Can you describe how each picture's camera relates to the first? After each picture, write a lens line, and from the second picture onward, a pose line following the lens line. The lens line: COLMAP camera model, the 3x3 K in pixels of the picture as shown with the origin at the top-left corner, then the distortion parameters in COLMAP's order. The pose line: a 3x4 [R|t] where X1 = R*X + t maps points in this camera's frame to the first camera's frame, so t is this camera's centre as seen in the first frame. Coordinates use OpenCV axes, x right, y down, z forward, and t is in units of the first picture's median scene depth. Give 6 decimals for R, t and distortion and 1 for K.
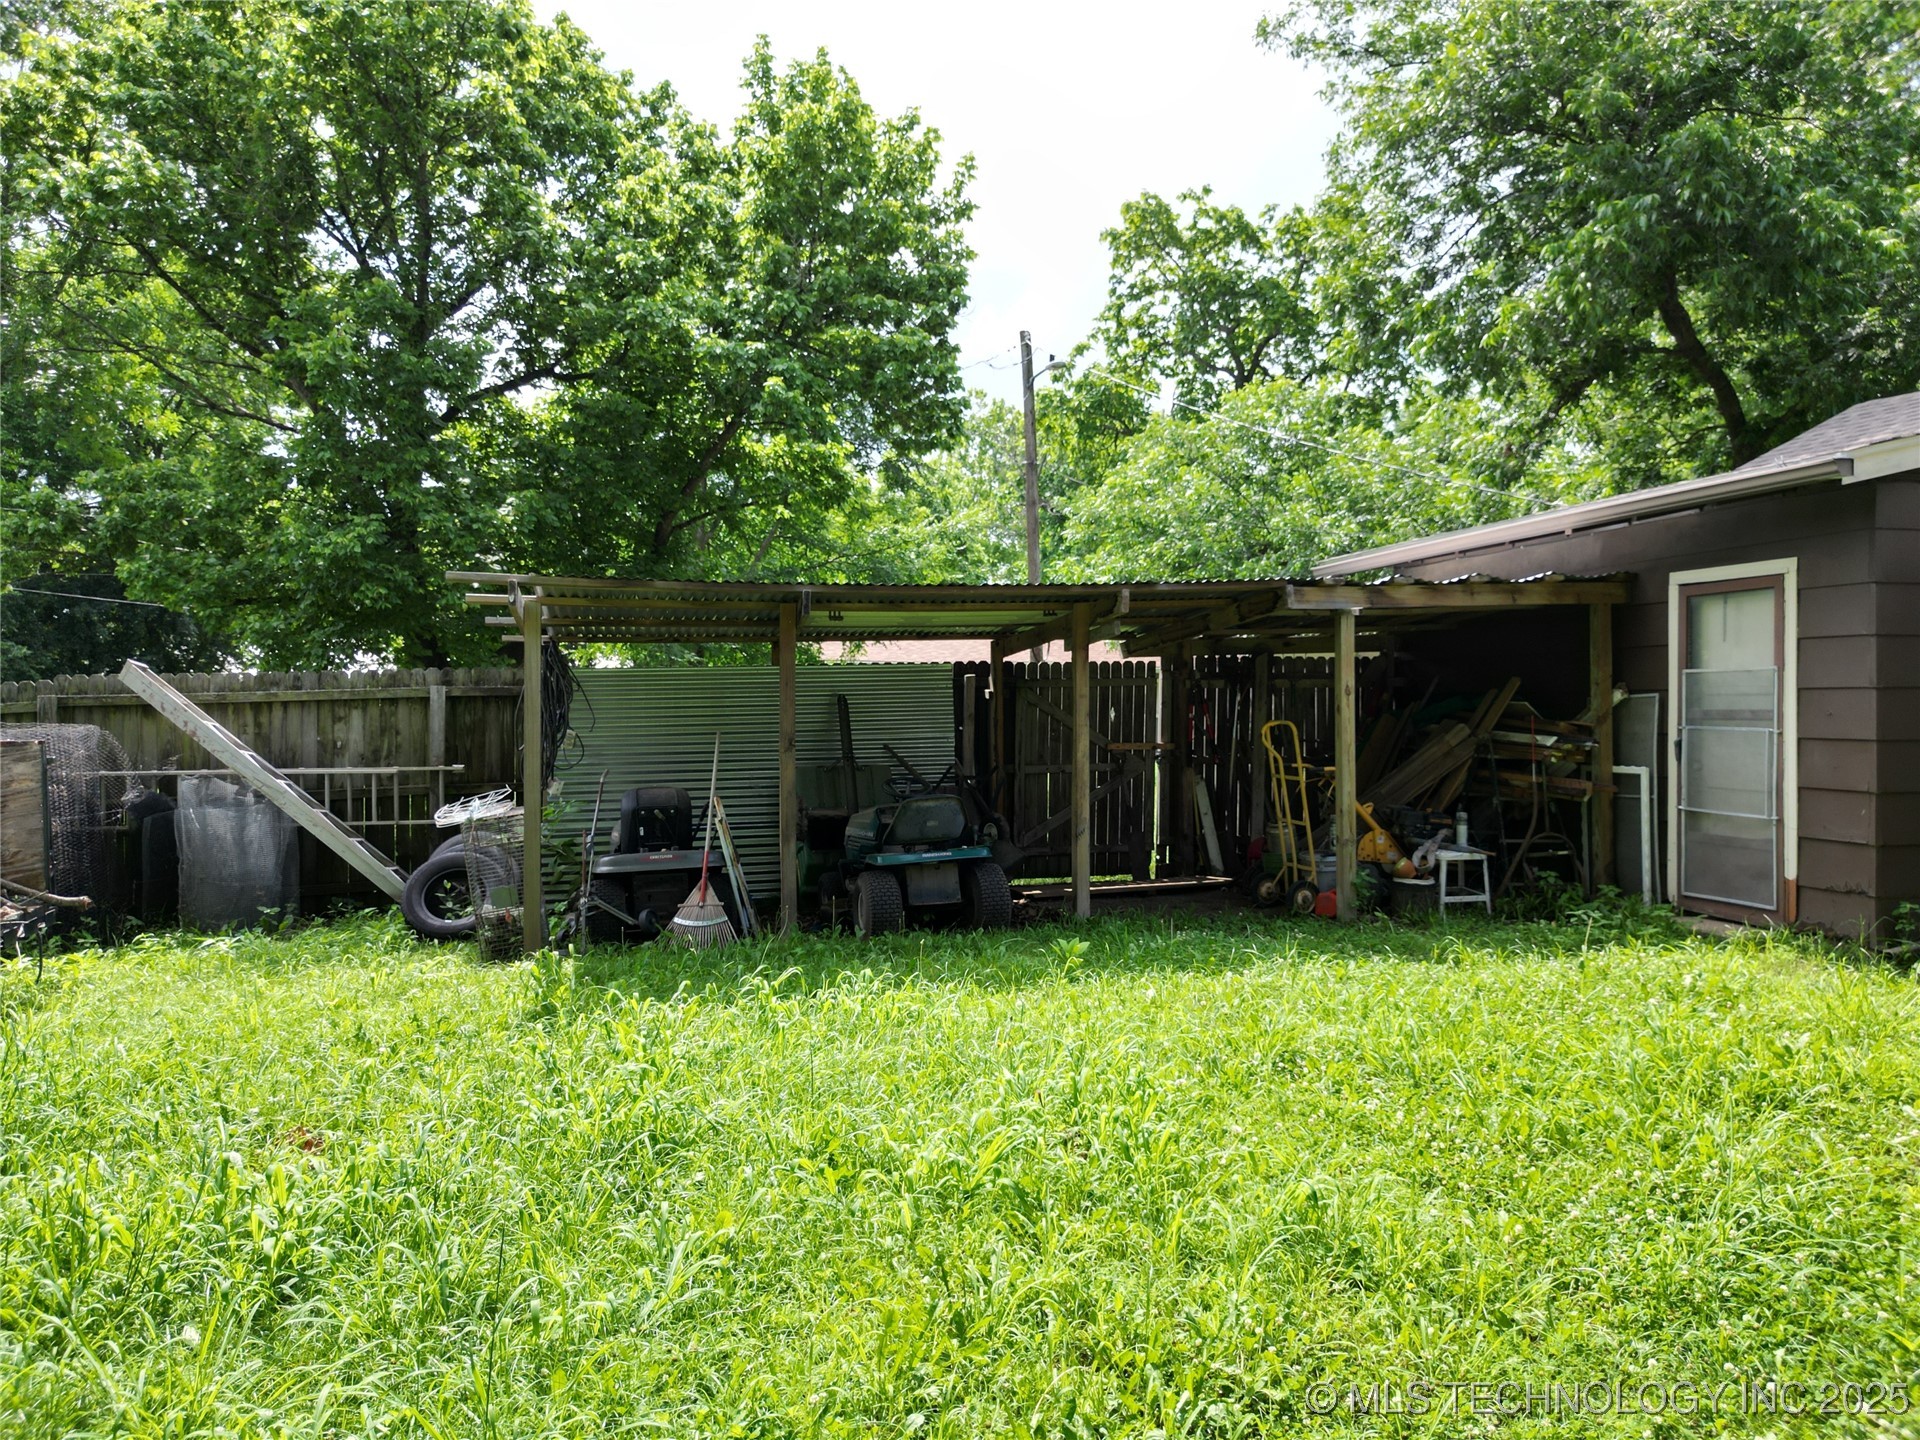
lens RADIAL K [[1345.8, 0, 962.9], [0, 1345.8, 718.5], [0, 0, 1]] dist [0.009185, 0.000304]
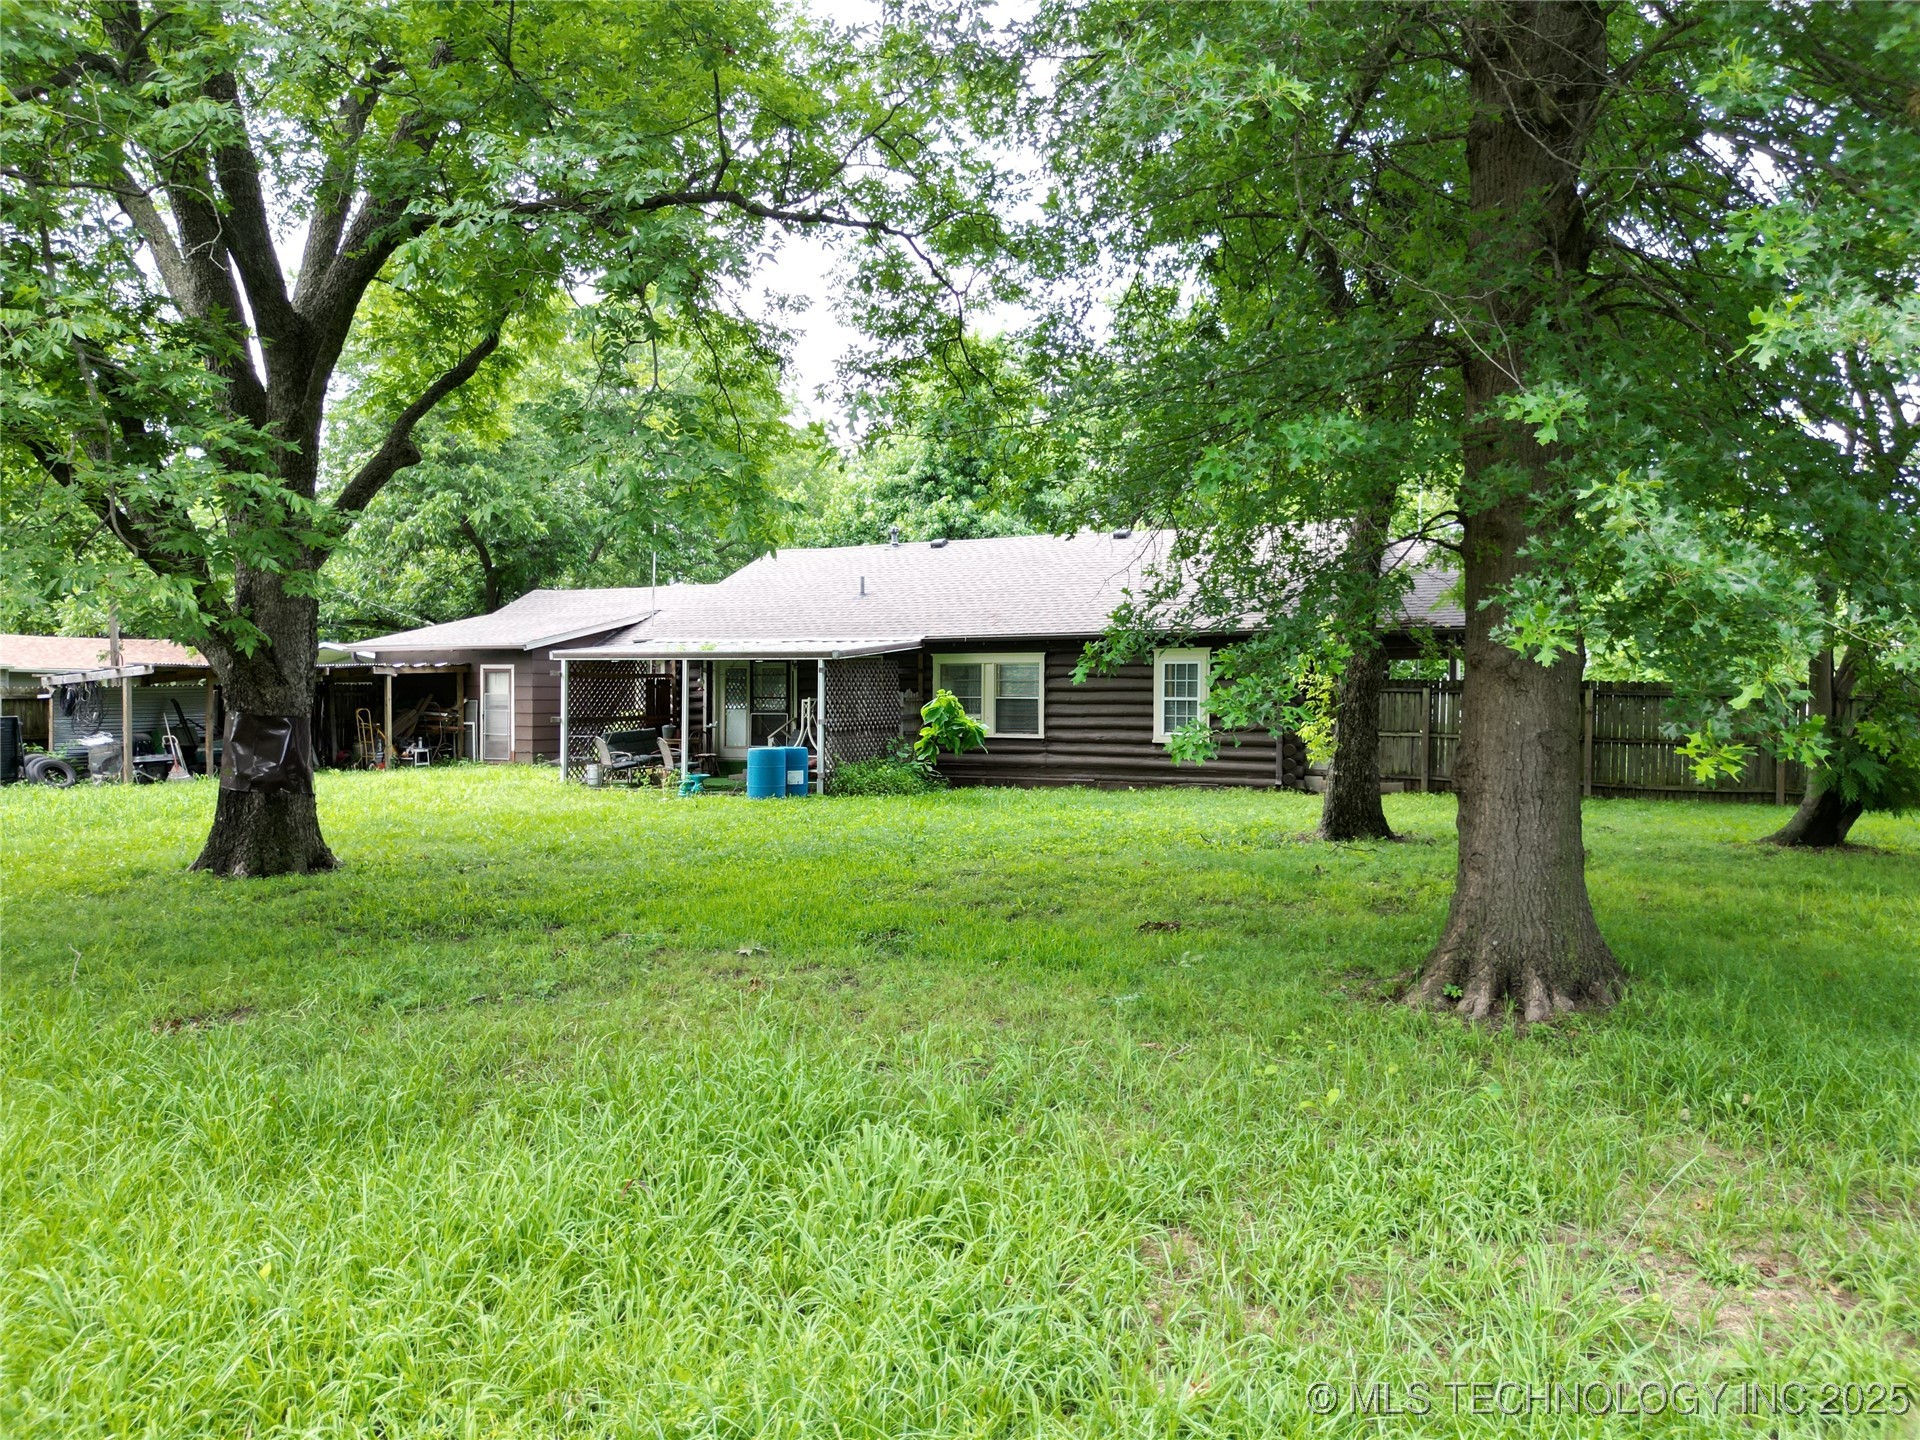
lens RADIAL K [[1345.8, 0, 967.4], [0, 1345.8, 714.2], [0, 0, 1]] dist [0.009185, 0.000304]
pose [[0.657512, 0.006008, 0.753420, -1.205042], [-0.002092, 0.999979, -0.006148, 0.031949], [-0.753441, 0.002466, 0.657511, -2.115176]]
